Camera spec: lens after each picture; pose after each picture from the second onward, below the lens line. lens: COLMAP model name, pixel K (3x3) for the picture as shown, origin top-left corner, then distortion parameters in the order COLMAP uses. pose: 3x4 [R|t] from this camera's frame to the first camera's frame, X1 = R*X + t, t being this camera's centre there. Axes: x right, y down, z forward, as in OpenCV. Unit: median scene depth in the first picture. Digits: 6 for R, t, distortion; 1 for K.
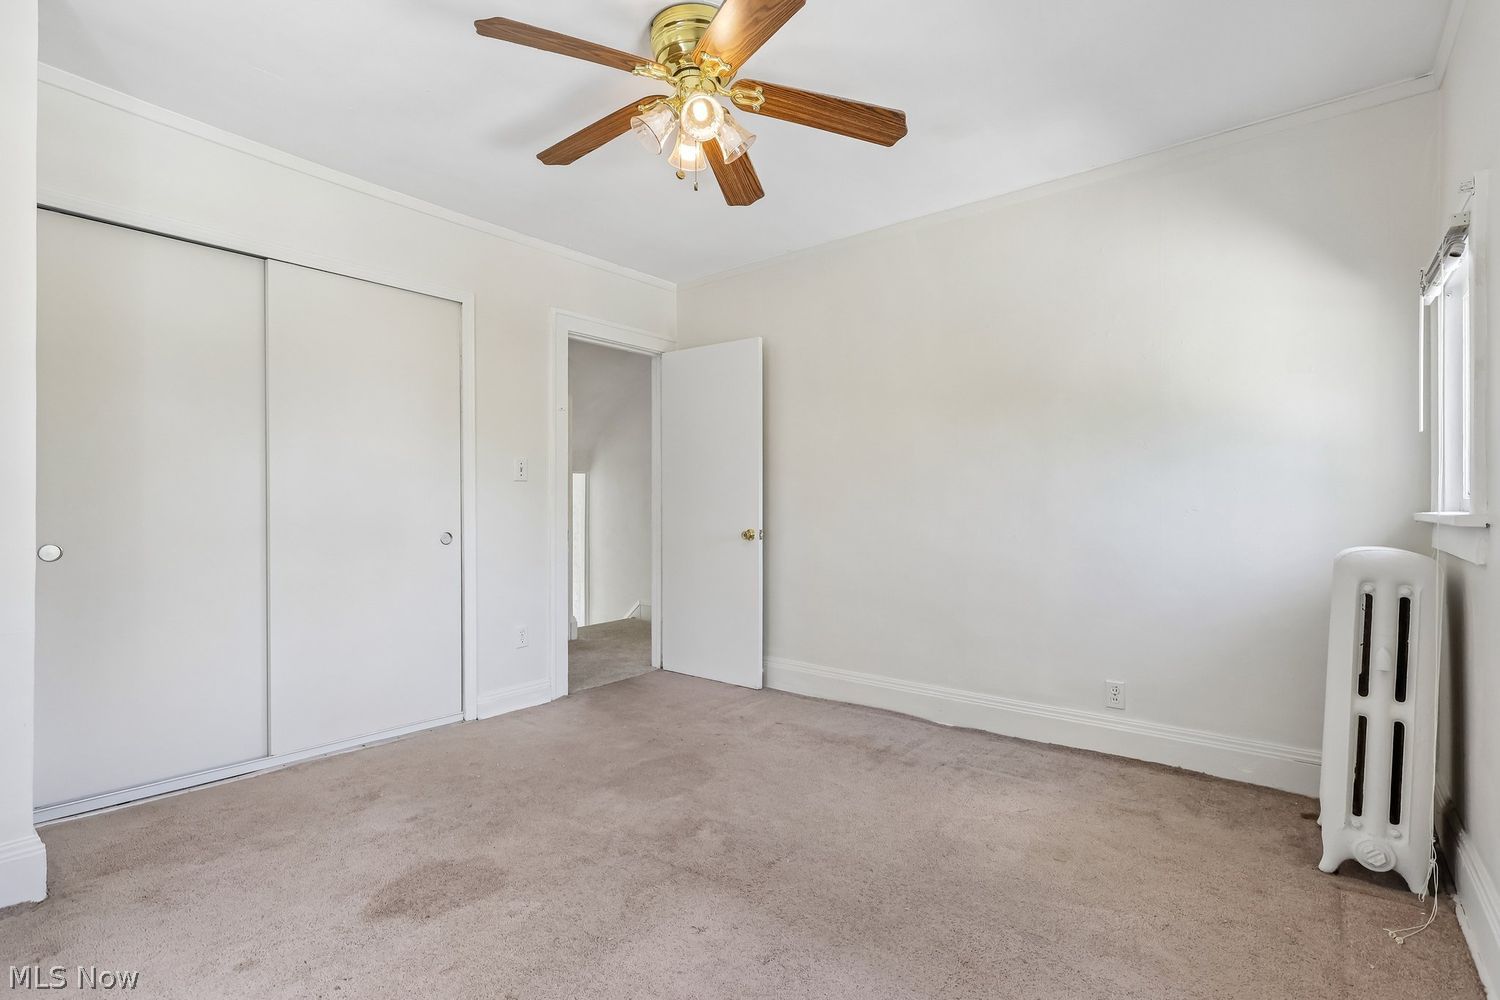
lens RADIAL K [[699.2, 0, 744.9], [0, 699.2, 499.6], [0, 0, 1]] dist [-0.008570, 0.000361]
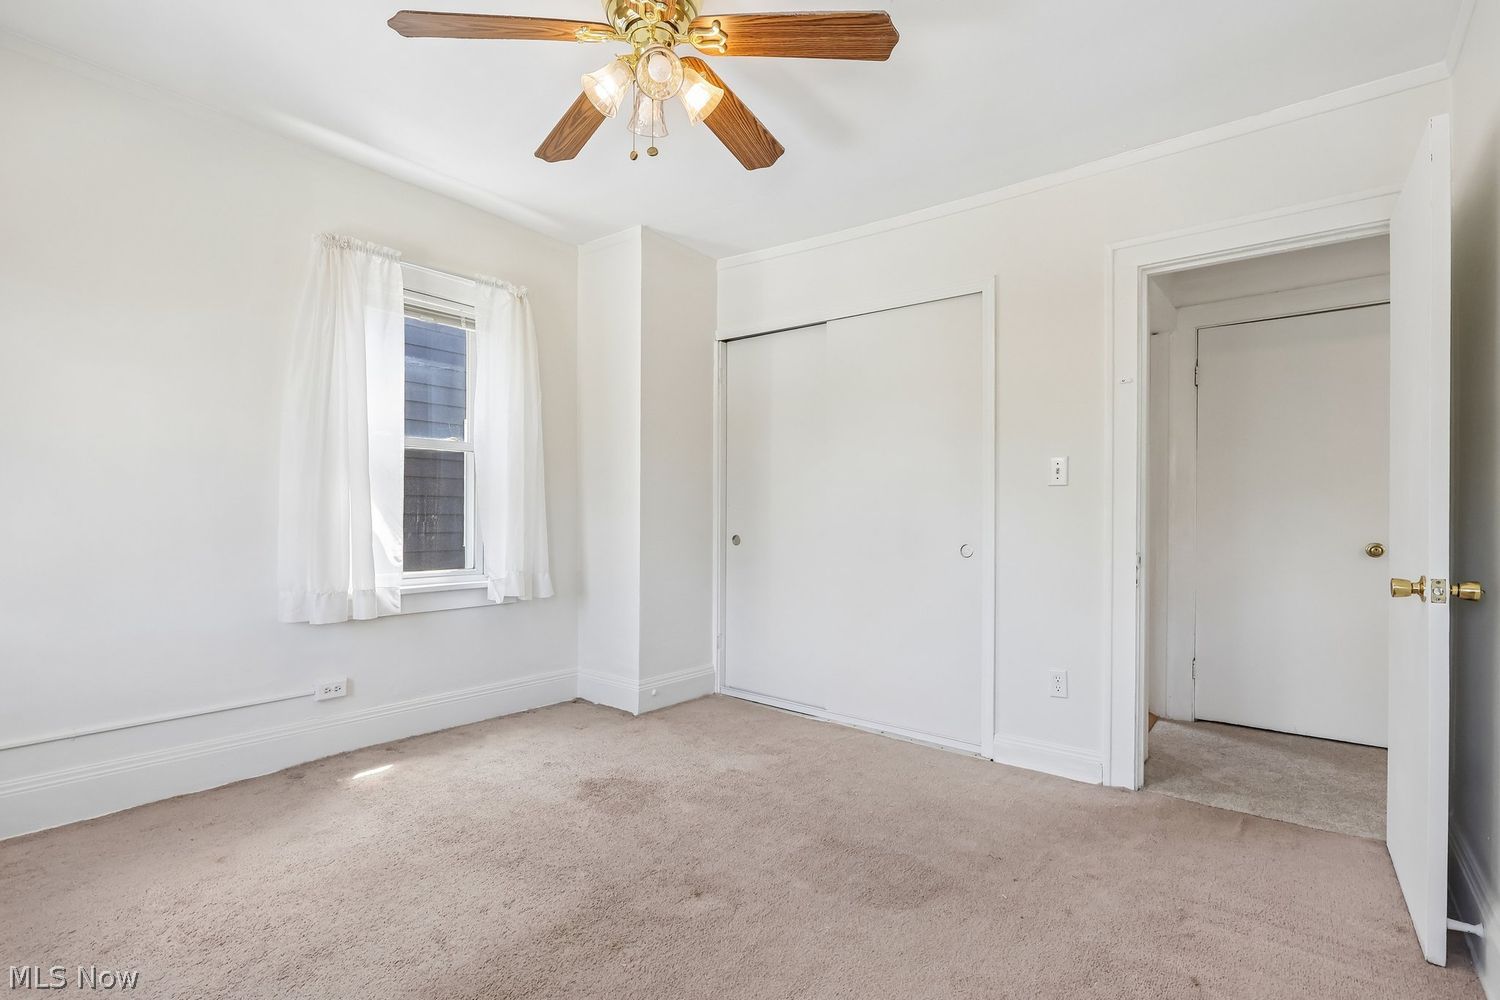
lens RADIAL K [[699.2, 0, 711.8], [0, 699.2, 517.1], [0, 0, 1]] dist [-0.008570, 0.000361]
pose [[-0.004225, 0.003454, -0.999985, 0.573930], [-0.008771, 0.999955, 0.003491, 0.011269], [0.999953, 0.008785, -0.004194, 0.753938]]
